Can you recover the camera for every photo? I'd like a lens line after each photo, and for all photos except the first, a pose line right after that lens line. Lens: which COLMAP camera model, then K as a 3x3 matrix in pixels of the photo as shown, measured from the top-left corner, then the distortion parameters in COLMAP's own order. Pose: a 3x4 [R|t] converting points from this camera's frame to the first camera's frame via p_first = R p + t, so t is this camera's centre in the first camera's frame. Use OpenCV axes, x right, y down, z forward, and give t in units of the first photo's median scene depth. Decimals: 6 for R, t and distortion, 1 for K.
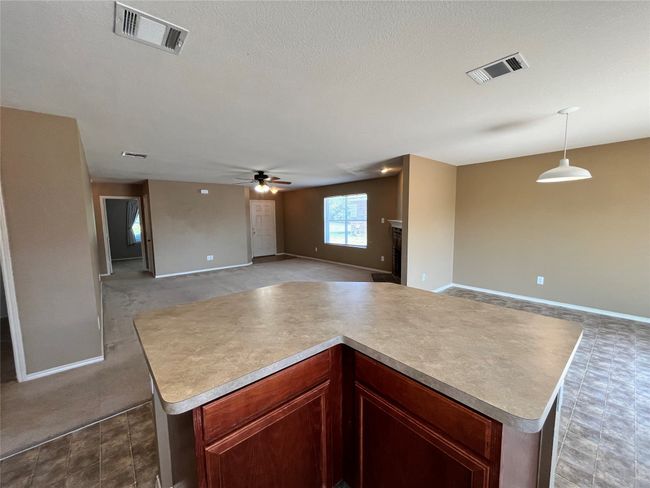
lens RADIAL K [[264.7, 0, 324.7], [0, 264.7, 244.3], [0, 0, 1]] dist [0.001743, 0.000314]
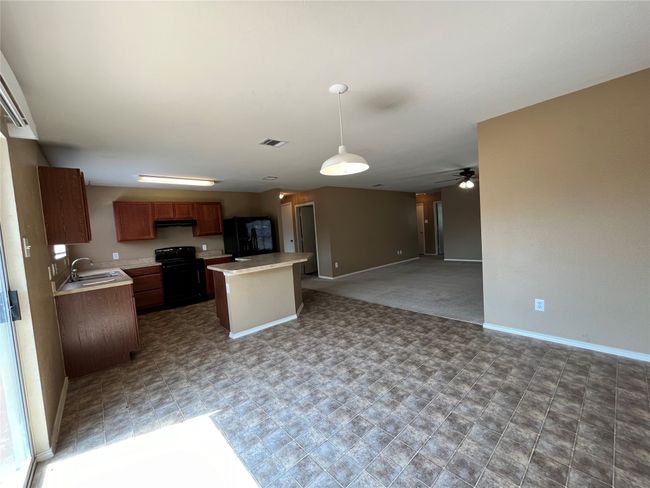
lens RADIAL K [[264.7, 0, 315.9], [0, 264.7, 239.0], [0, 0, 1]] dist [0.001743, 0.000314]
pose [[-0.013776, 0.046313, -0.998832, 0.835098], [-0.032416, 0.998381, 0.046739, -0.027719], [0.999380, 0.033022, -0.012253, 0.441518]]
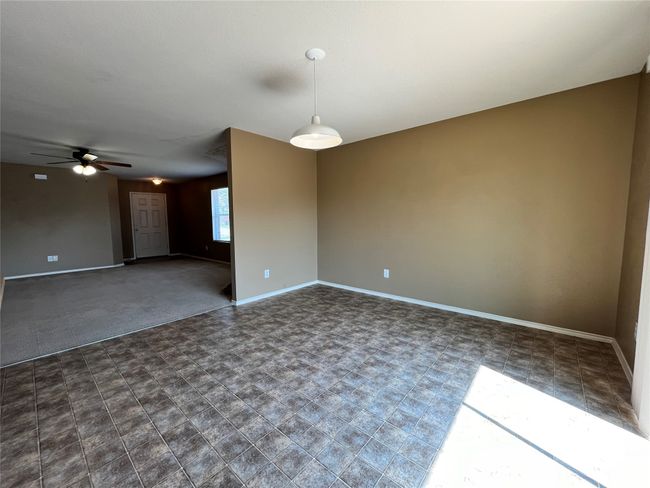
lens RADIAL K [[264.7, 0, 326.6], [0, 264.7, 244.0], [0, 0, 1]] dist [0.001743, 0.000314]
pose [[0.989885, -0.009302, 0.141568, 0.388131], [0.011190, 0.999859, -0.012546, 0.035213], [-0.141431, 0.014004, 0.989849, 0.098688]]
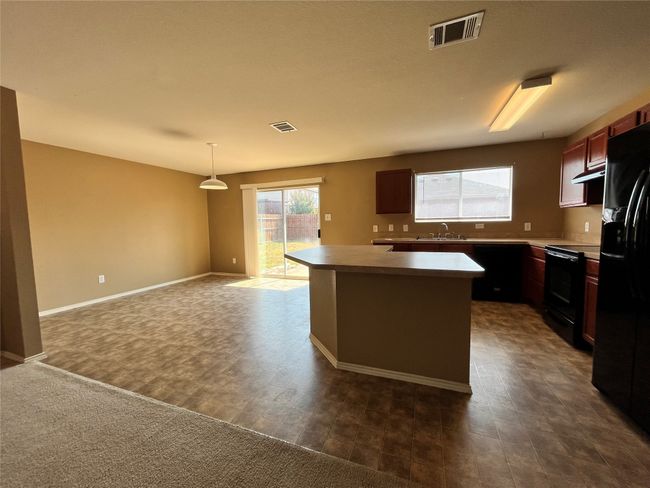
lens RADIAL K [[264.7, 0, 328.0], [0, 264.7, 243.2], [0, 0, 1]] dist [0.001743, 0.000314]
pose [[-0.486915, -0.042205, 0.872429, -0.381816], [0.116829, 0.986710, 0.112937, -0.007834], [-0.865601, 0.156915, -0.475513, 0.575554]]
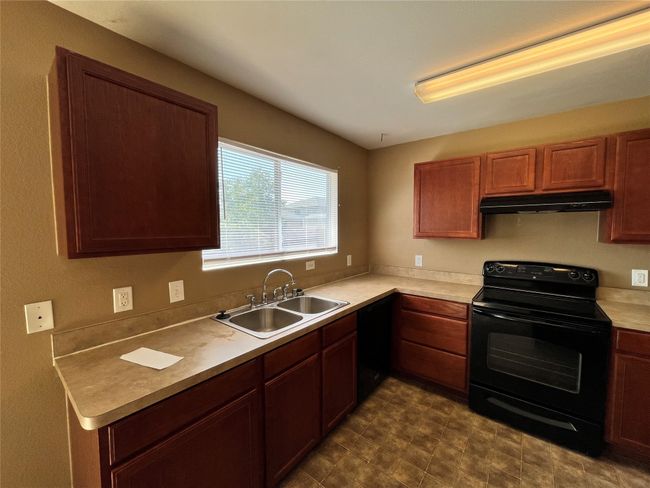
lens RADIAL K [[264.7, 0, 323.1], [0, 264.7, 242.3], [0, 0, 1]] dist [0.001743, 0.000314]
pose [[-0.981593, 0.024615, -0.189393, 0.182530], [-0.006607, 0.986690, 0.162481, -0.027275], [0.190871, 0.160742, -0.968365, 0.206672]]
